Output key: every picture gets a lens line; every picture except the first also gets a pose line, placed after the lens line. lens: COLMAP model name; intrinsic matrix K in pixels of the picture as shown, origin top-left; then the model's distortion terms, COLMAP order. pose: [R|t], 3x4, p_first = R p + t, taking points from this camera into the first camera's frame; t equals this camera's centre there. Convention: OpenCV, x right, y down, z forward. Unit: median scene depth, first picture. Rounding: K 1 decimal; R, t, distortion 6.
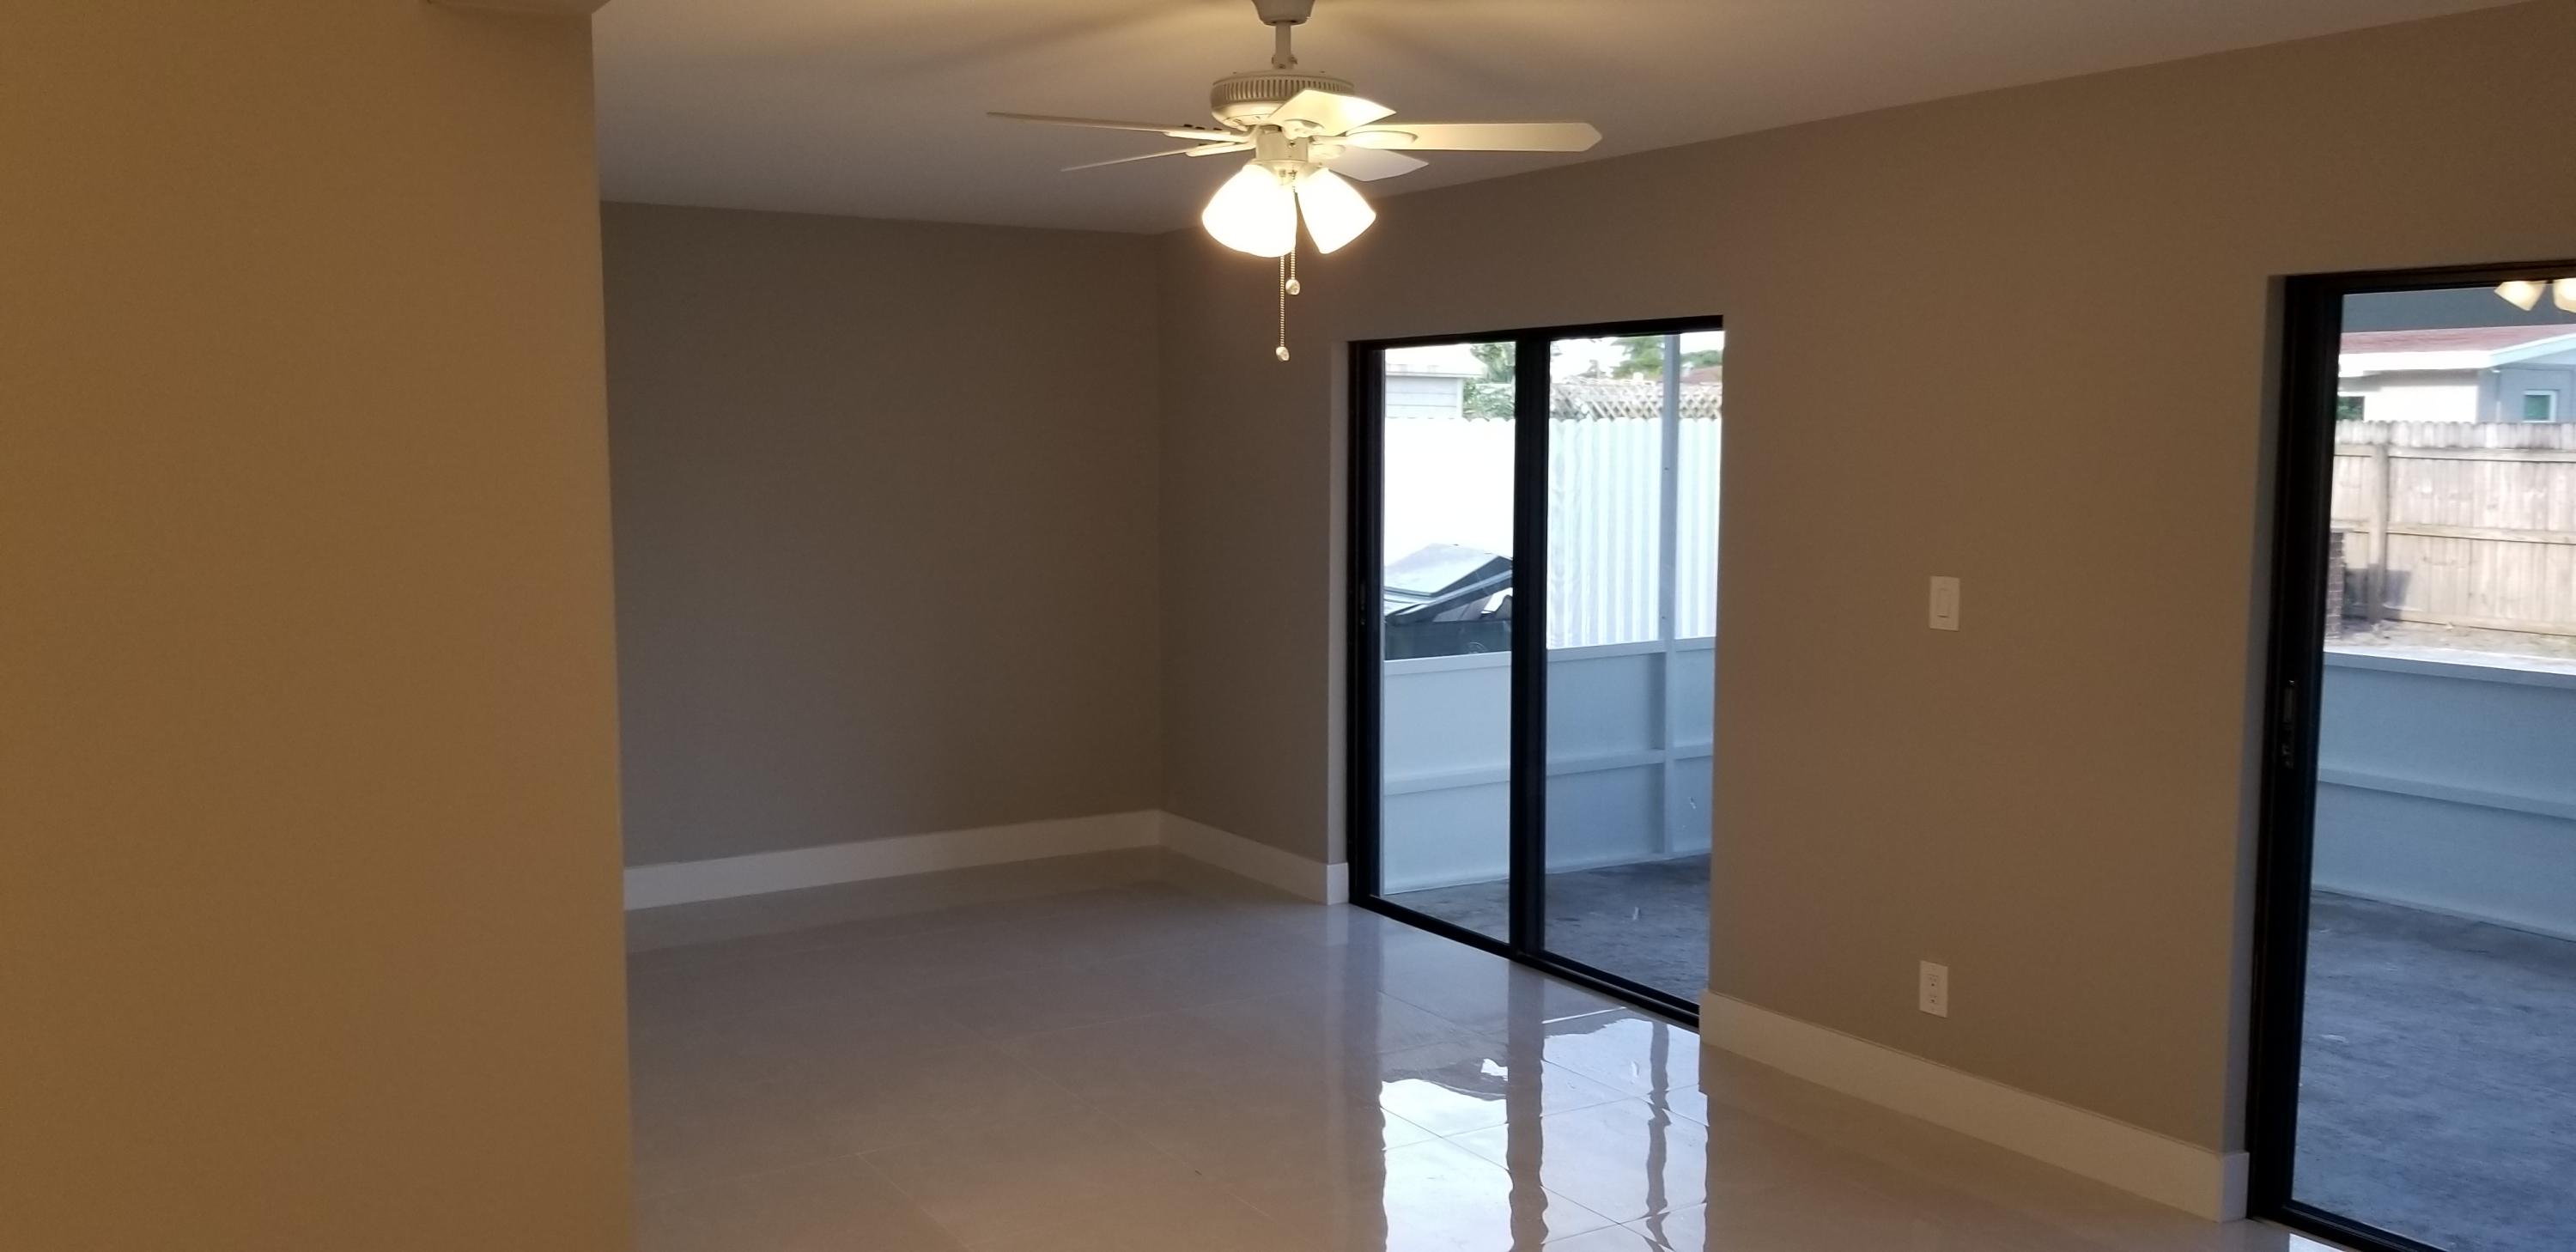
lens RADIAL K [[1796.1, 0, 1288.0], [0, 1796.1, 626.0], [0, 0, 1]] dist [0.054284, -0.118960]
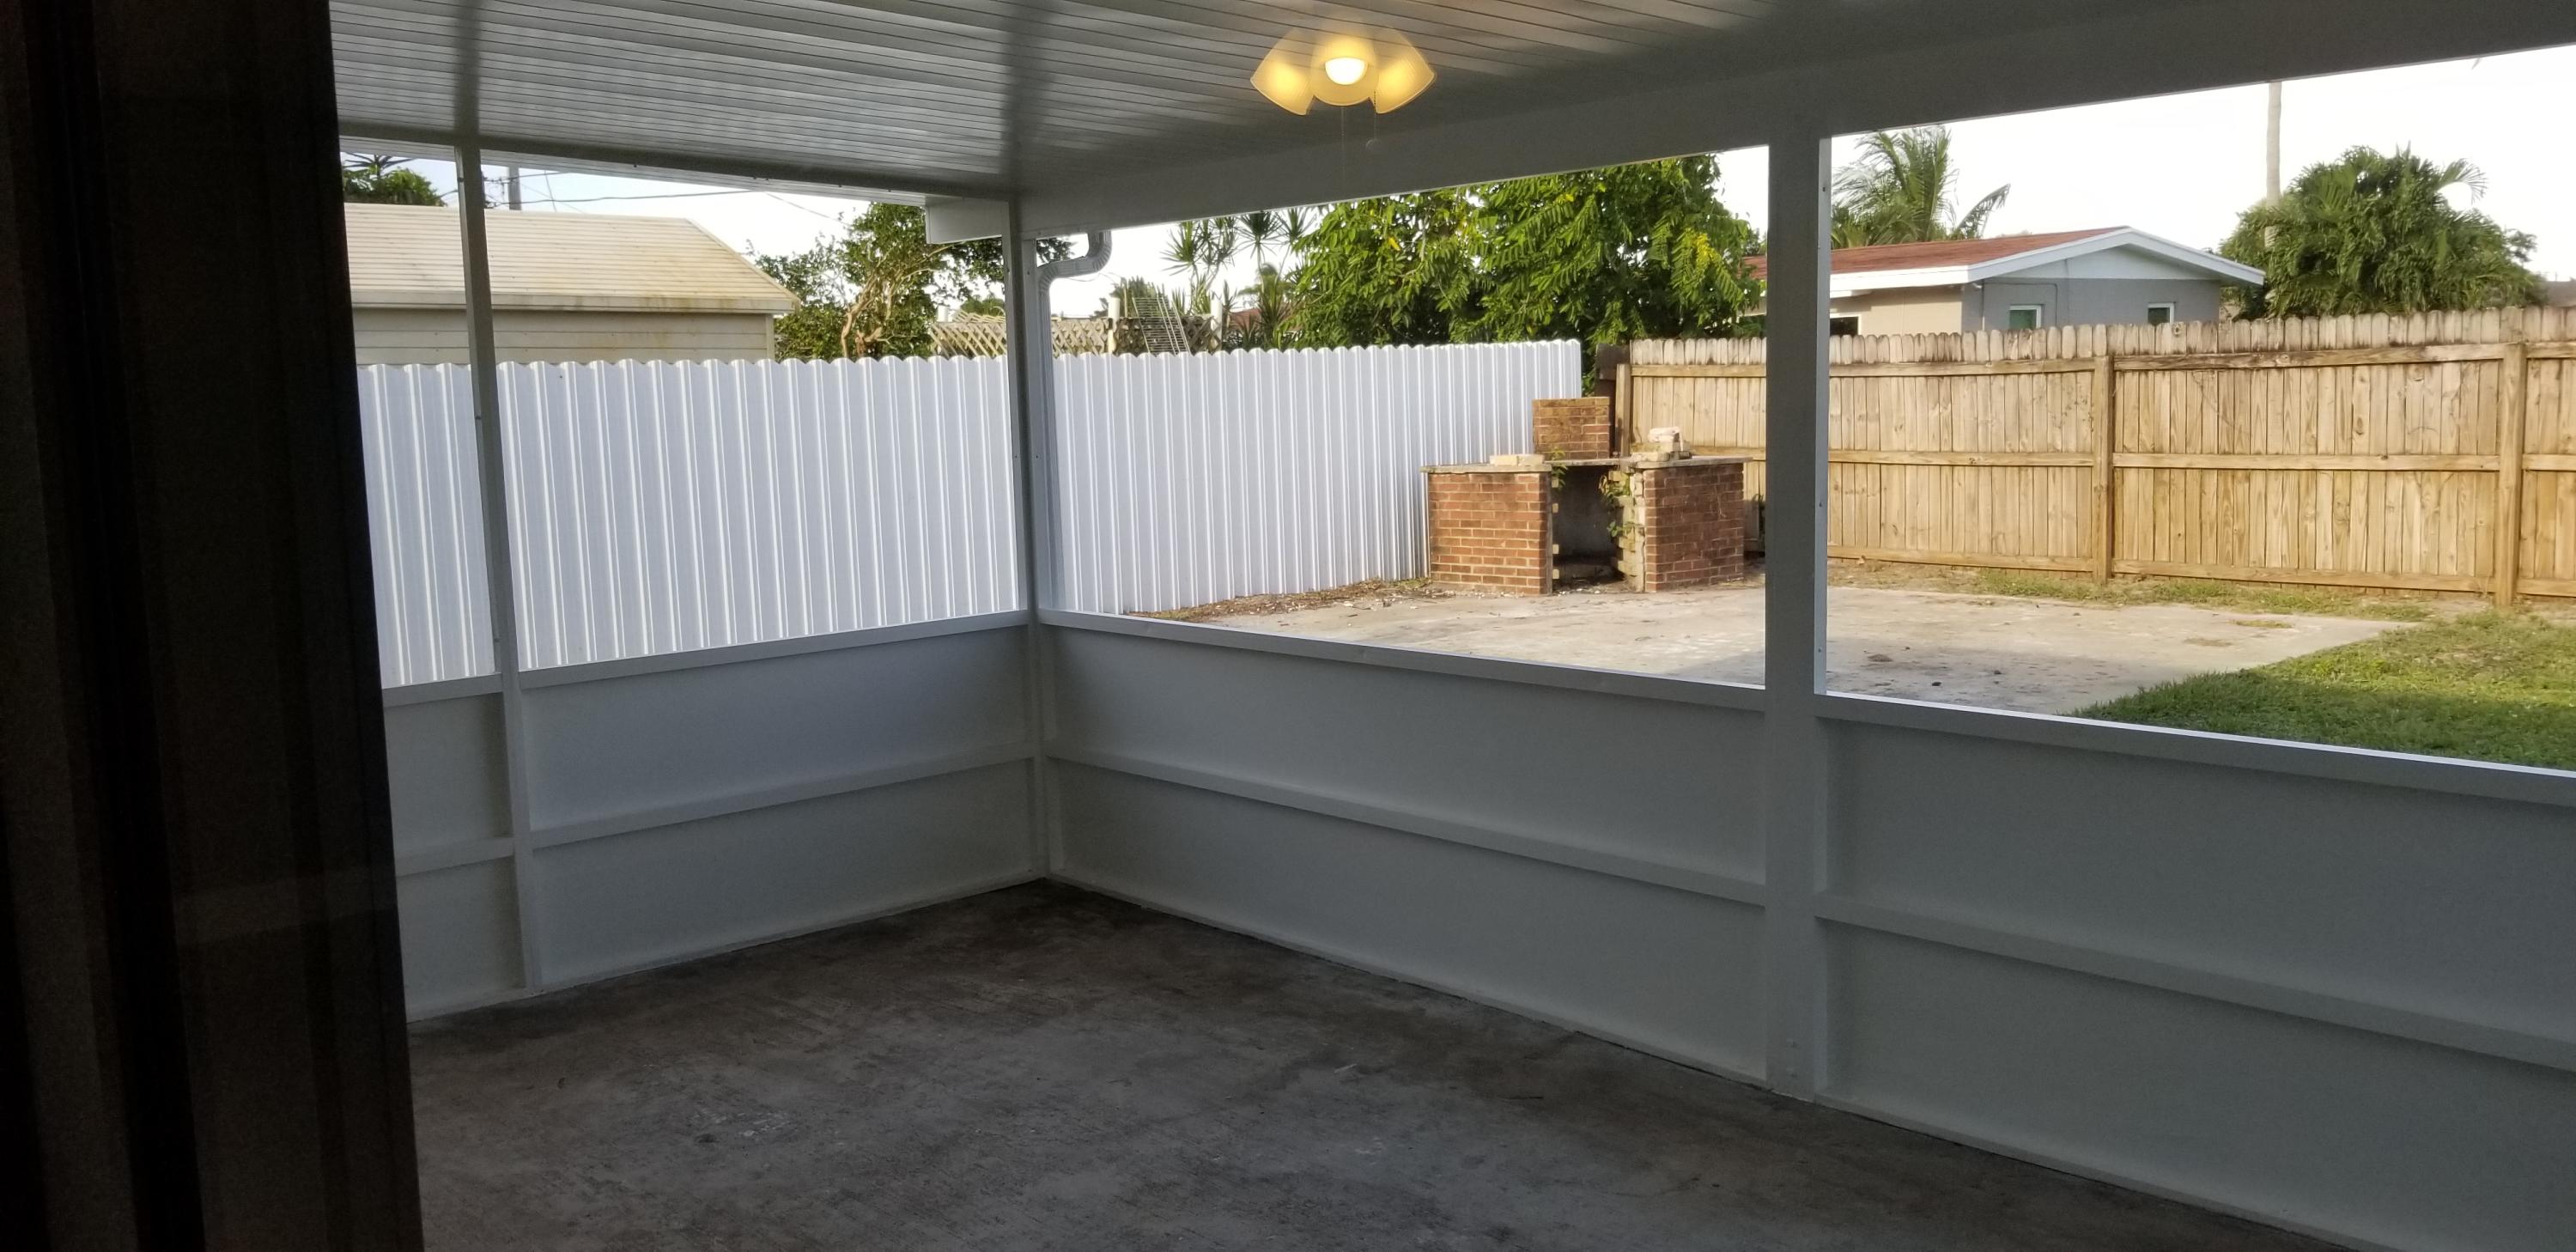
lens RADIAL K [[1796.1, 0, 1288.0], [0, 1796.1, 626.0], [0, 0, 1]] dist [0.054284, -0.118960]
pose [[0.983250, -0.050996, 0.174982, 0.205395], [0.046196, 0.998439, 0.031404, -0.009262], [-0.176310, -0.022794, 0.984071, 0.156739]]
